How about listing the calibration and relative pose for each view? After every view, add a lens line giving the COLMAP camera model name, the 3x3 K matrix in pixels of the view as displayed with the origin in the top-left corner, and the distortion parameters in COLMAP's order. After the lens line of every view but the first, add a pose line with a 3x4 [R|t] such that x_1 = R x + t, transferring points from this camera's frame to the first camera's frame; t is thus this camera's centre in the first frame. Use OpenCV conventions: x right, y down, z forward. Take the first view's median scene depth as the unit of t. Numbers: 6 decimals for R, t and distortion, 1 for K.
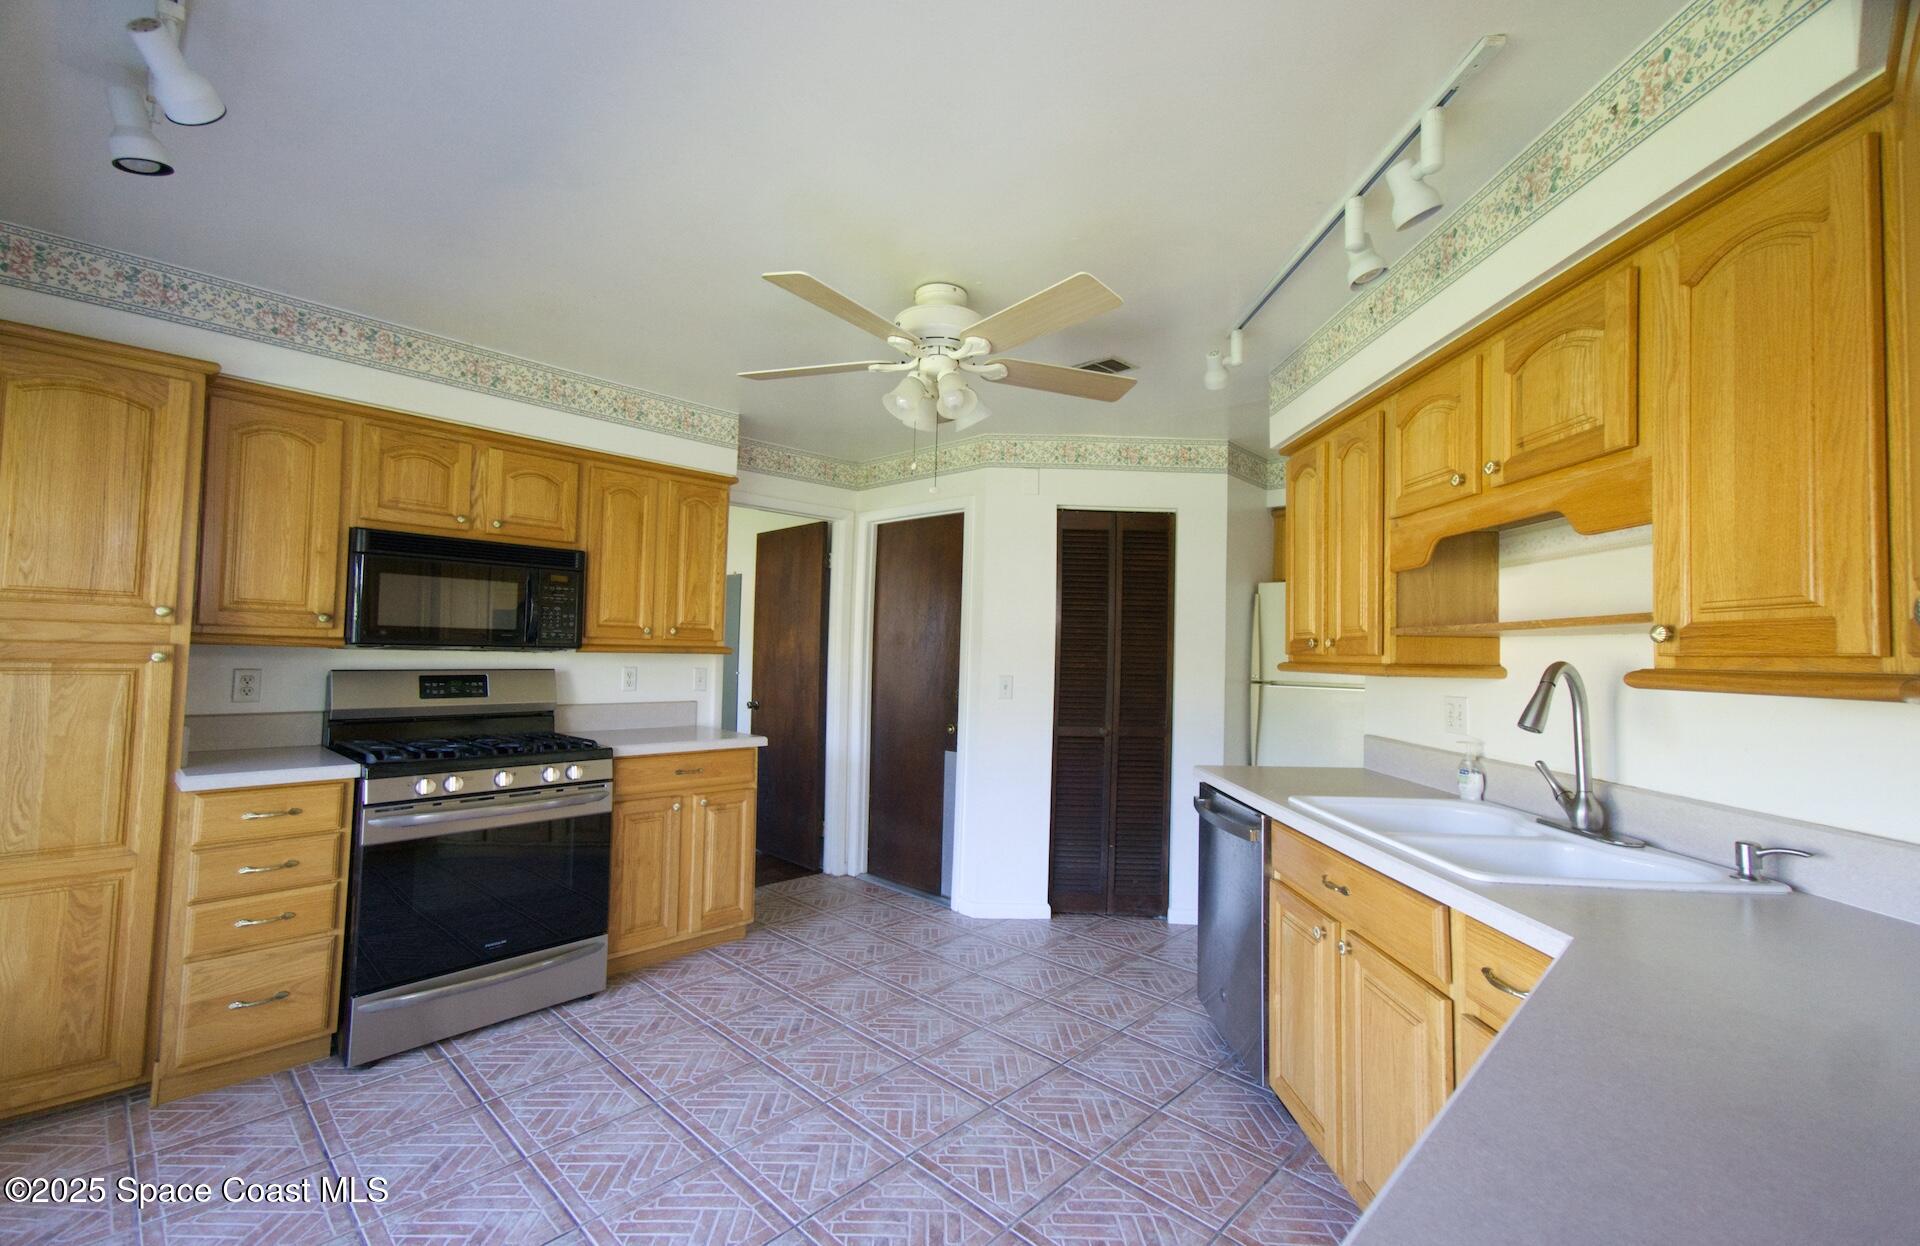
lens RADIAL K [[812.2, 0, 962.5], [0, 812.2, 627.8], [0, 0, 1]] dist [0.002156, 0.000397]
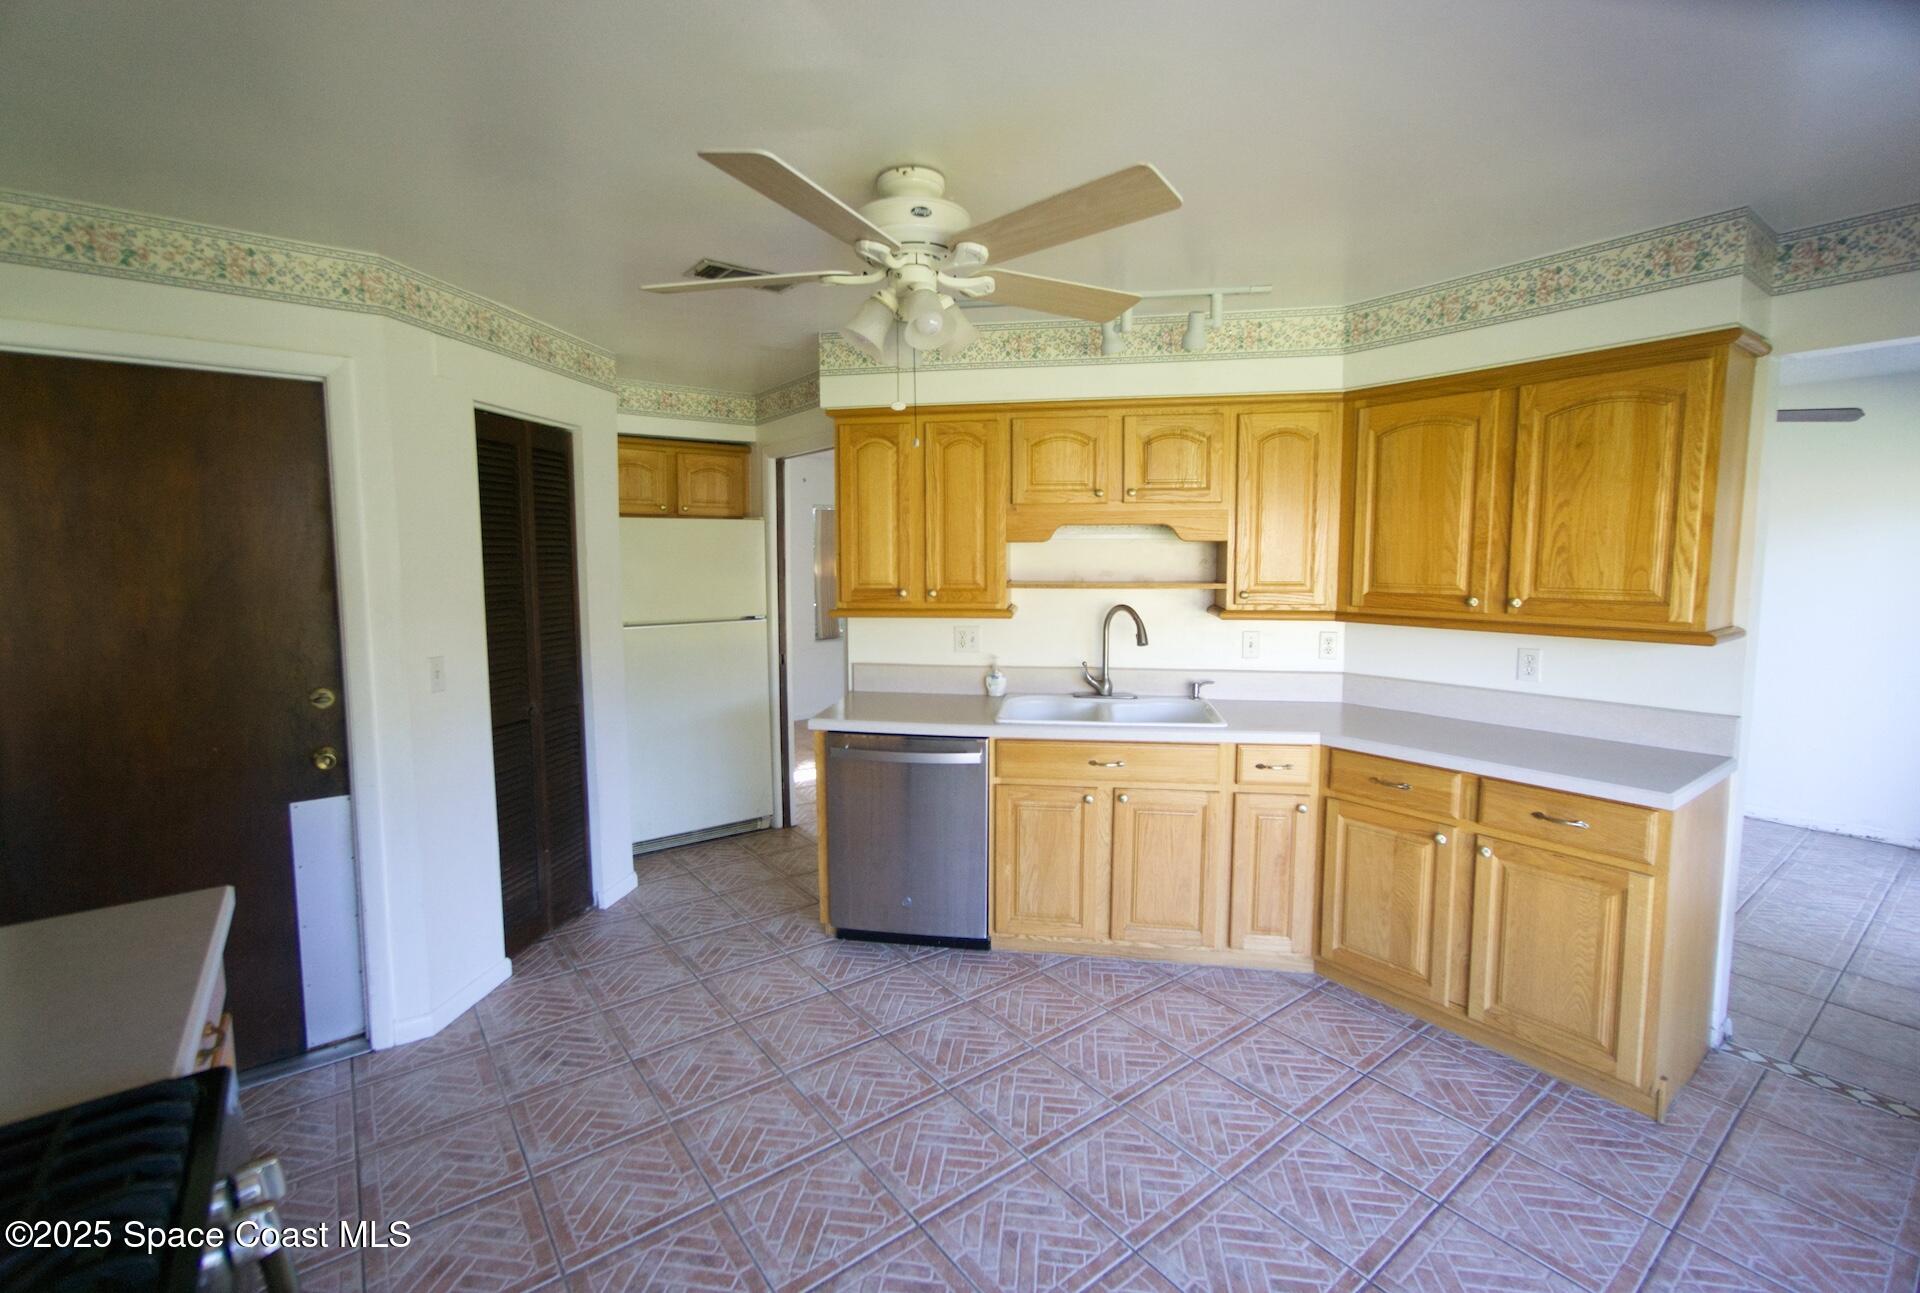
lens RADIAL K [[800.5, 0, 965.1], [0, 800.5, 627.9], [0, 0, 1]] dist [0.005627, 0.000283]
pose [[0.172828, -0.118258, 0.977827, -0.848258], [-0.024633, 0.991937, 0.124318, -0.097860], [-0.984644, -0.045572, 0.168521, 0.827922]]
